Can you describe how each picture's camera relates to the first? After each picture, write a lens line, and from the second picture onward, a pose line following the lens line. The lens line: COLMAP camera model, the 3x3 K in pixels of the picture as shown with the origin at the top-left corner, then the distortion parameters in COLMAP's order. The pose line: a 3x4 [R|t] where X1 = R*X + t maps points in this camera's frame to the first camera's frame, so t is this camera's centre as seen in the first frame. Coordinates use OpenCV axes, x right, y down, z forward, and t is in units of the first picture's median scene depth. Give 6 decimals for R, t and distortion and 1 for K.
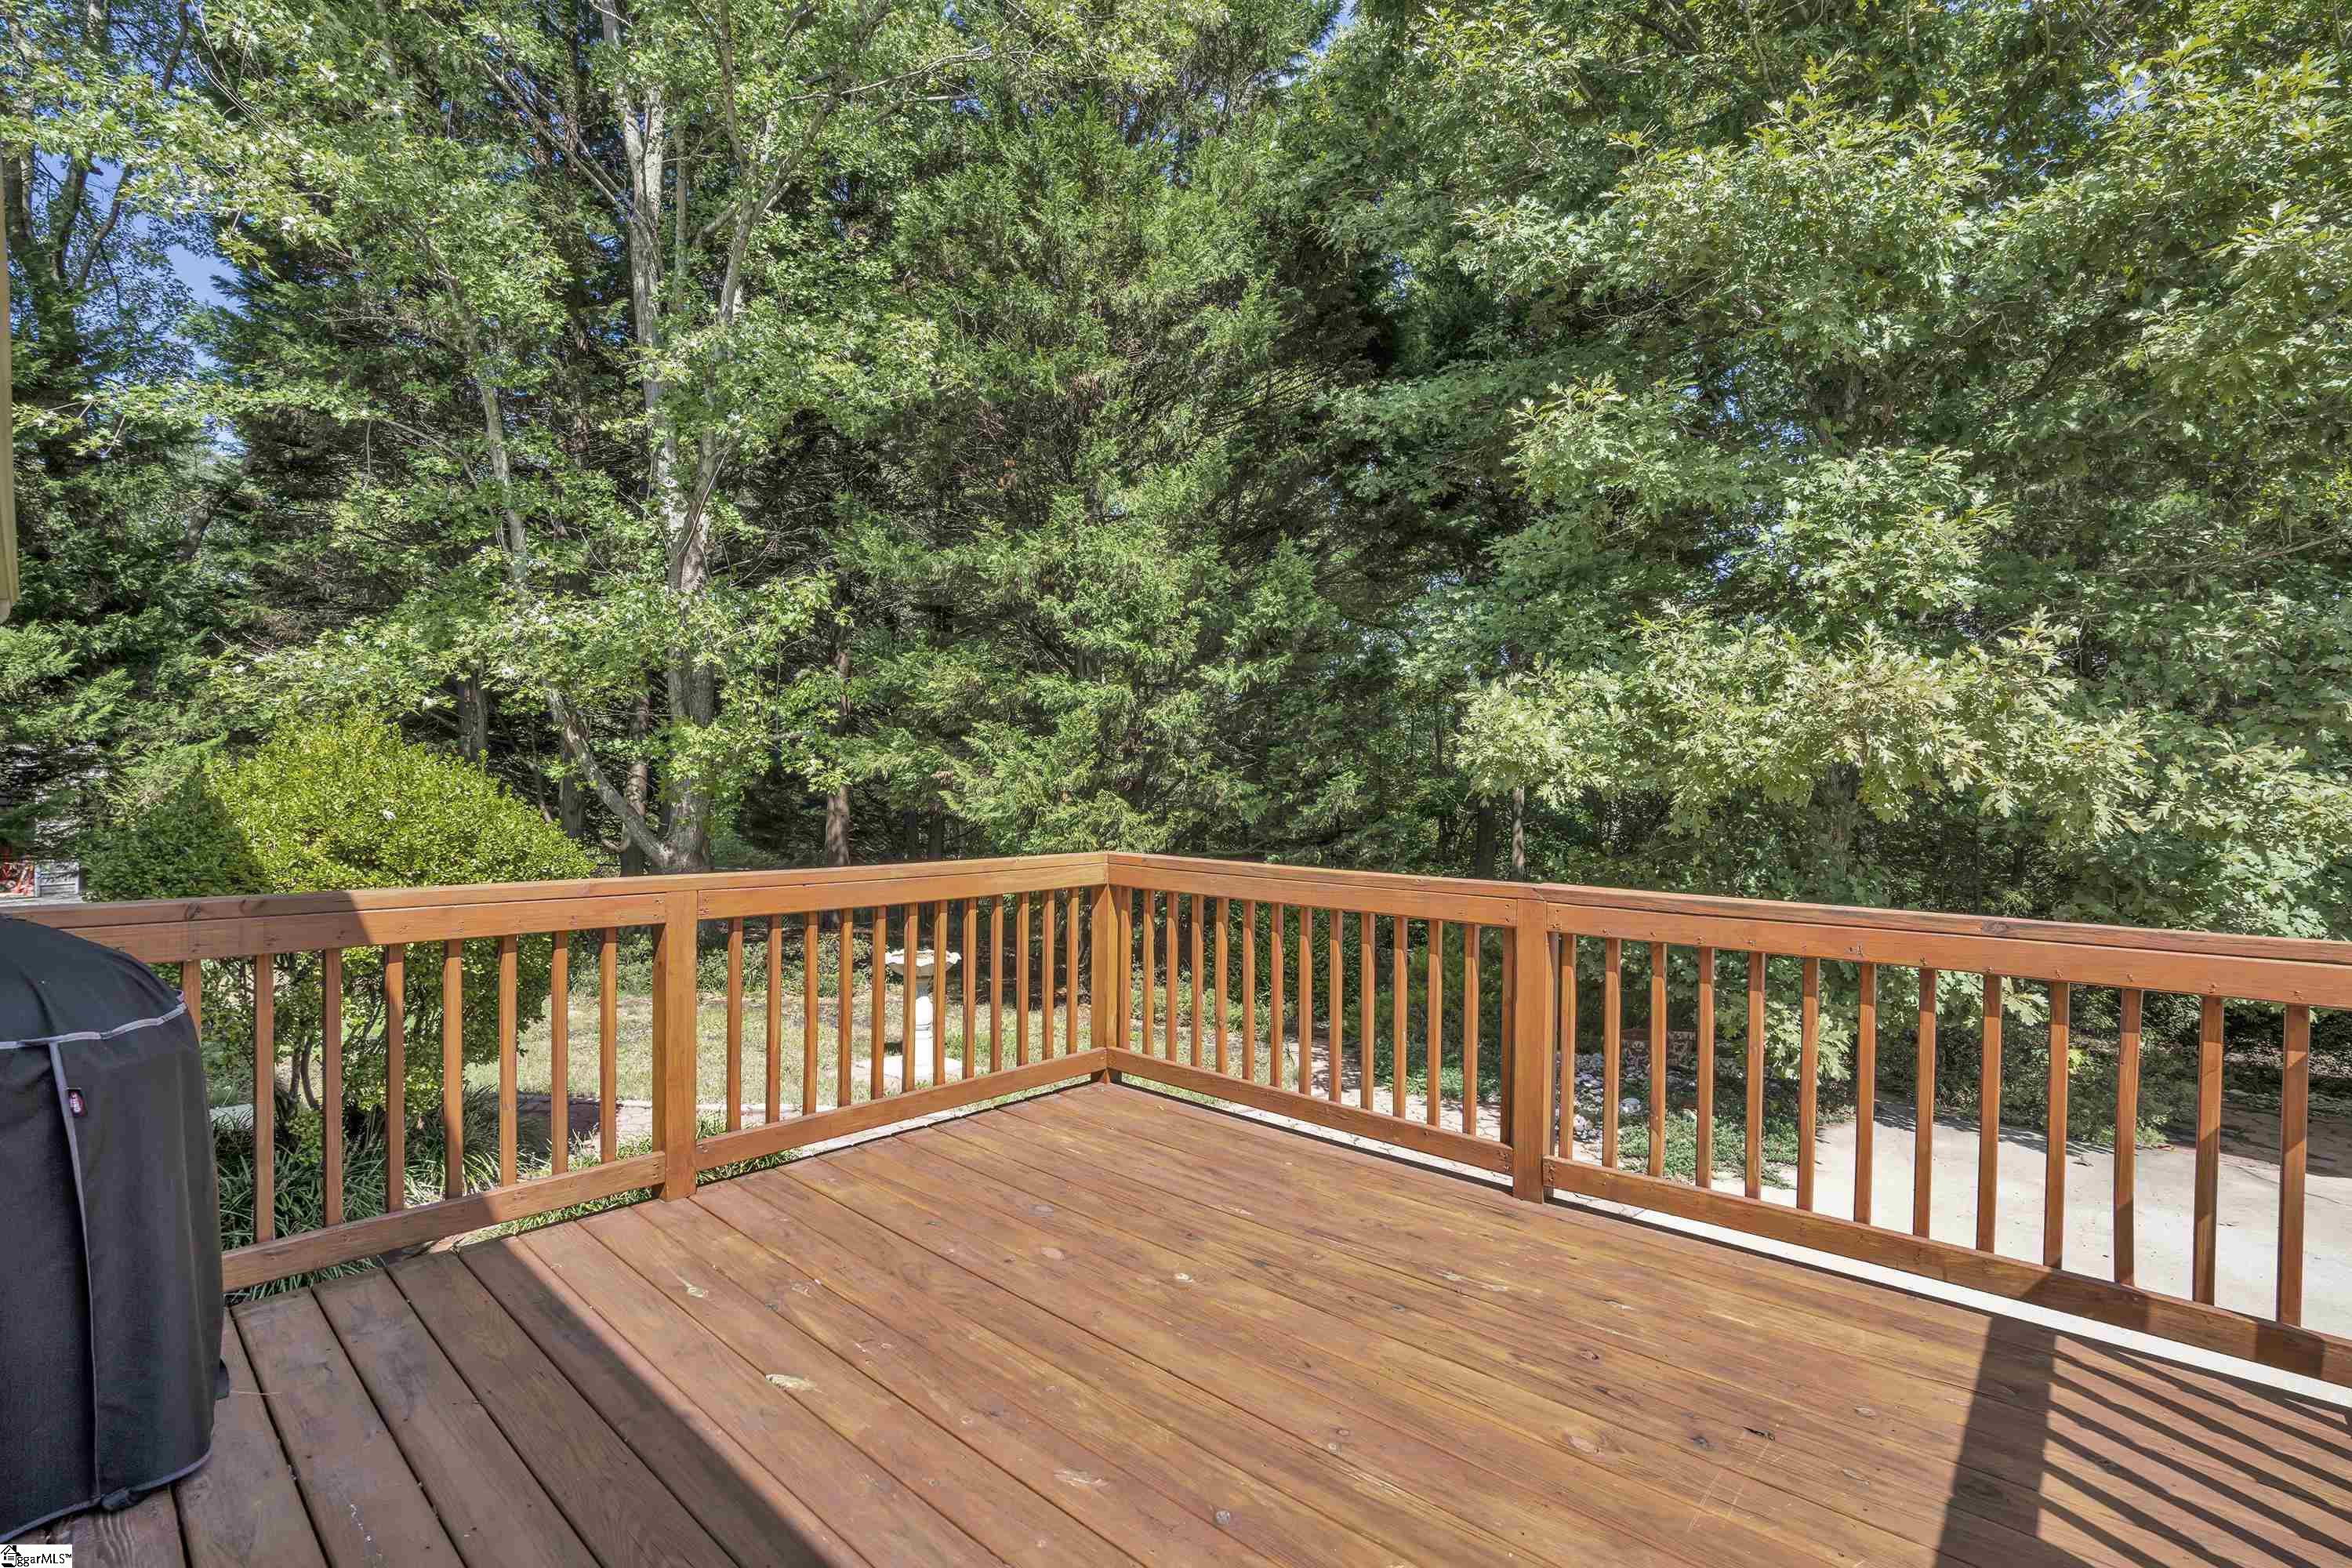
lens RADIAL K [[1080.2, 0, 1165.5], [0, 1080.2, 788.8], [0, 0, 1]] dist [-0.046507, 0.020018]
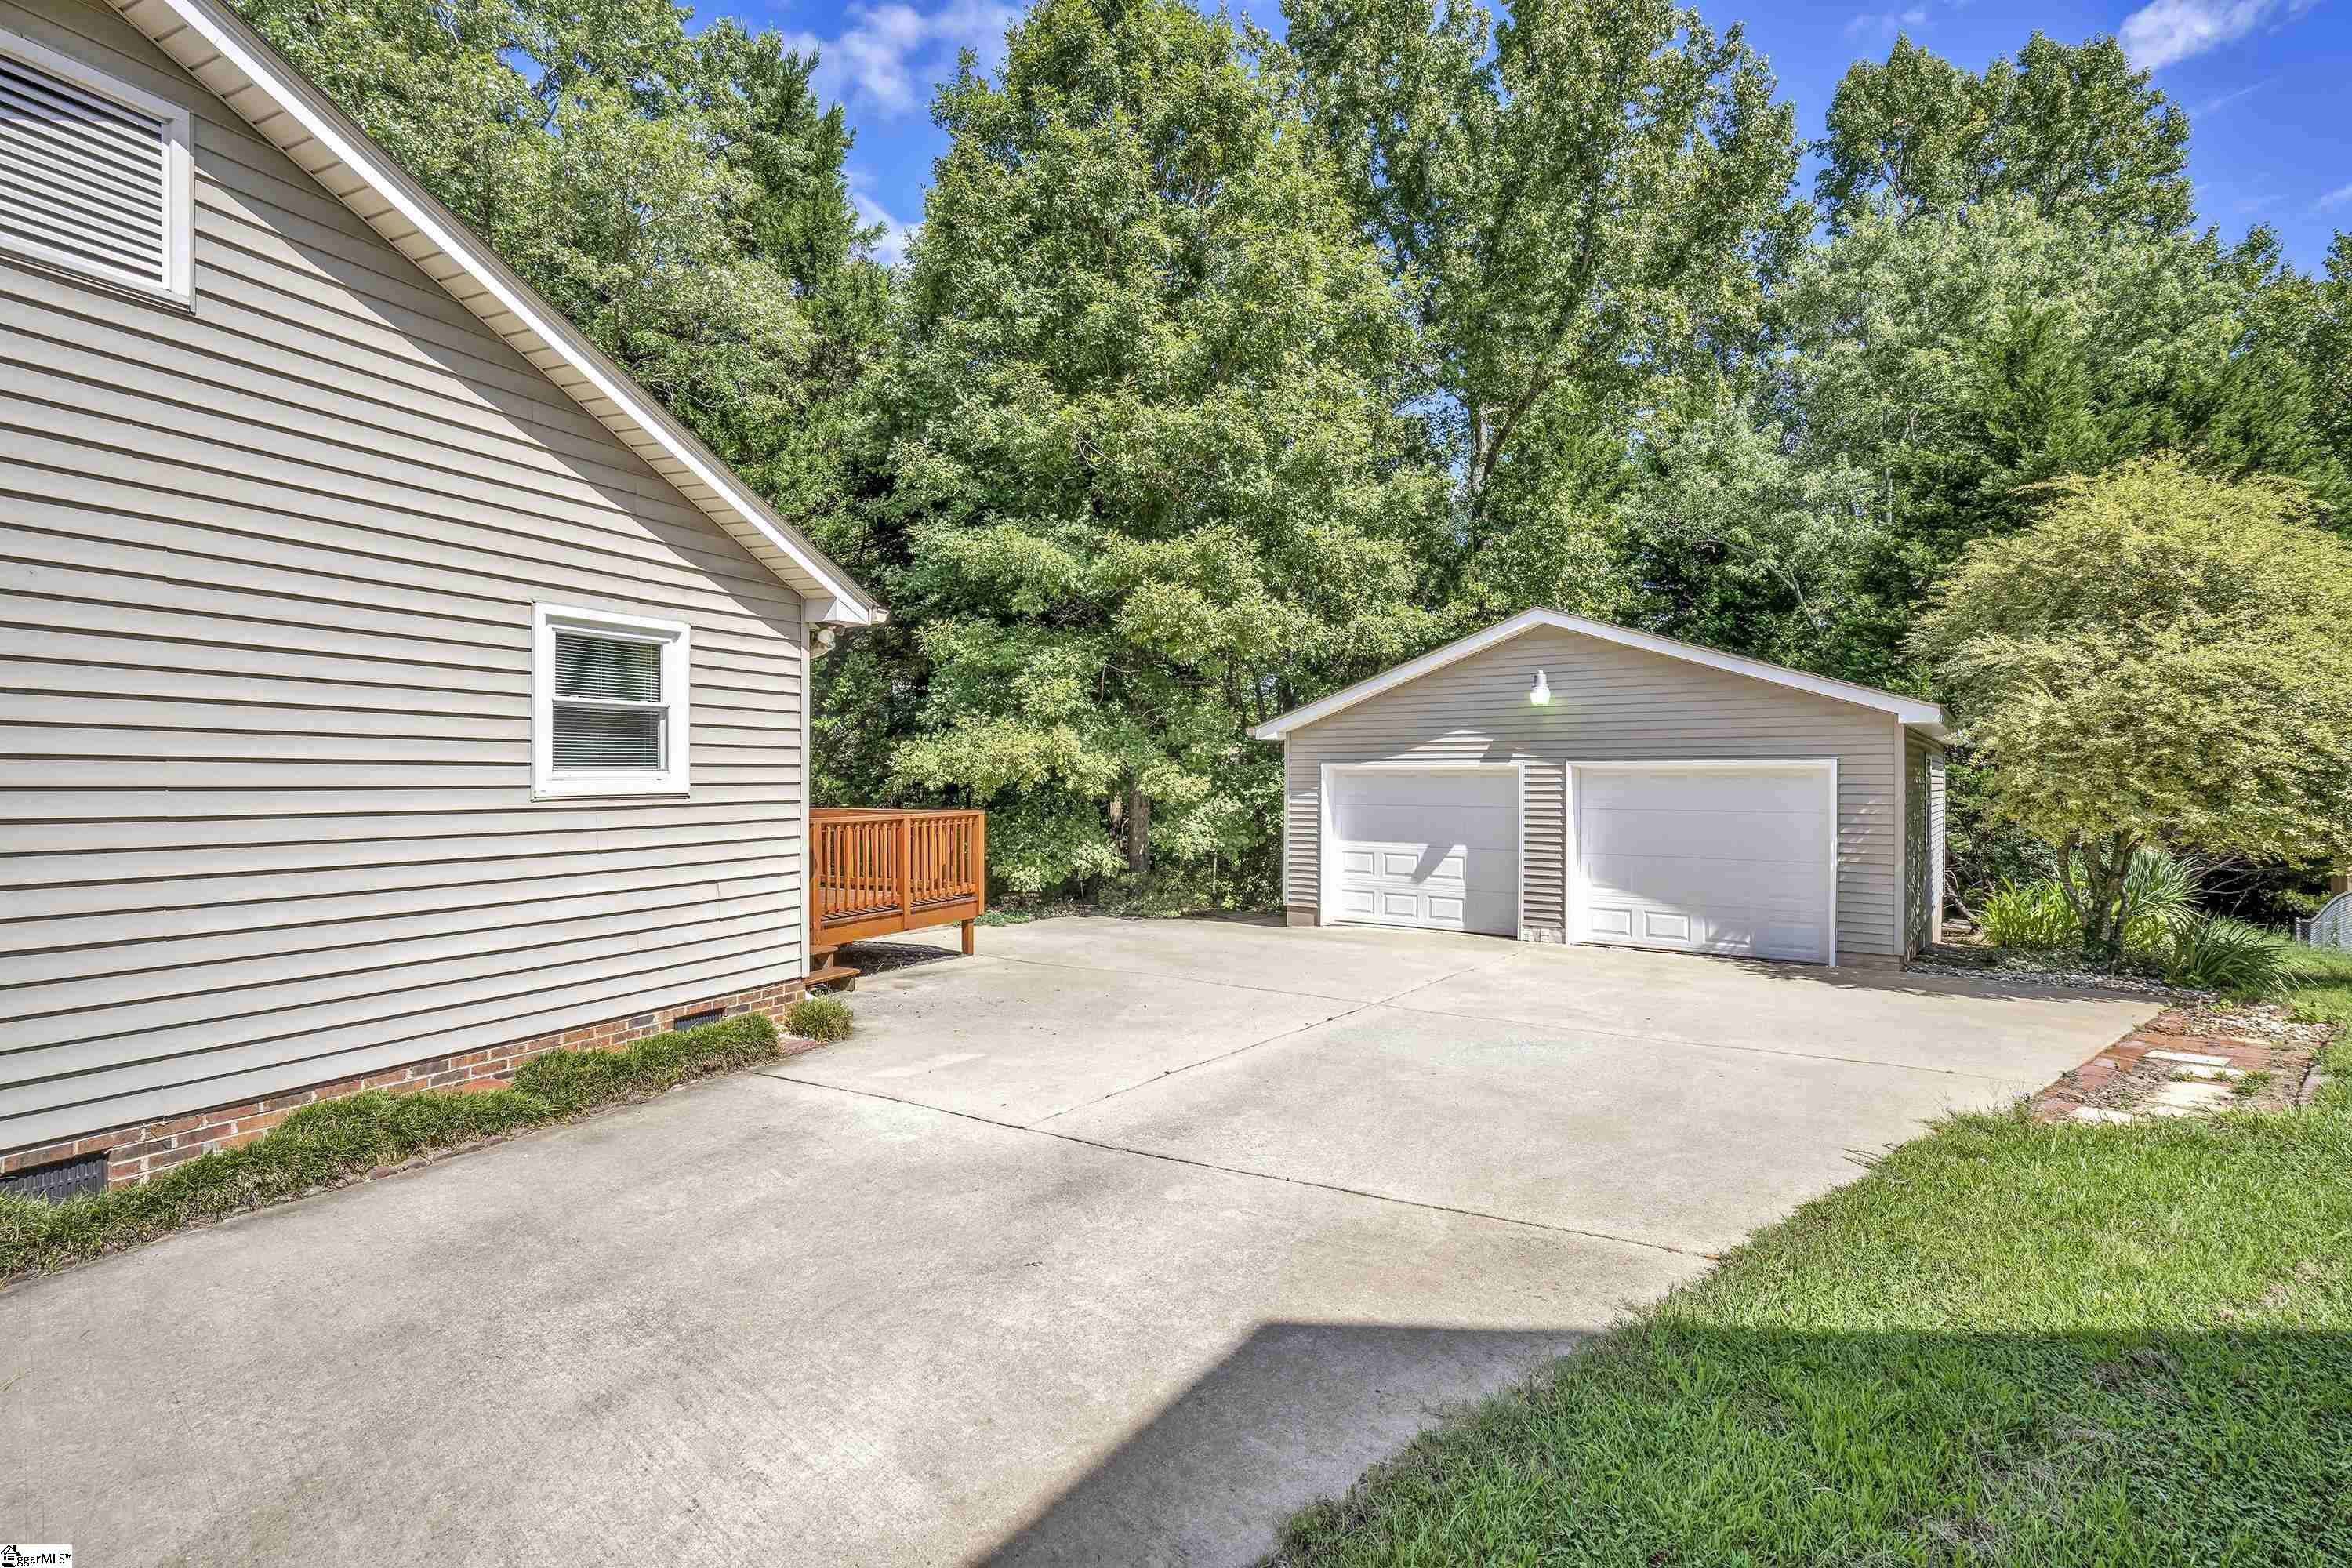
lens RADIAL K [[1080.2, 0, 1165.5], [0, 1080.2, 788.8], [0, 0, 1]] dist [-0.046507, 0.020018]
pose [[0.962749, -0.011490, 0.270151, 0.121897], [0.009757, 0.999922, 0.007755, -0.001083], [-0.270219, -0.004830, 0.962787, -0.931781]]
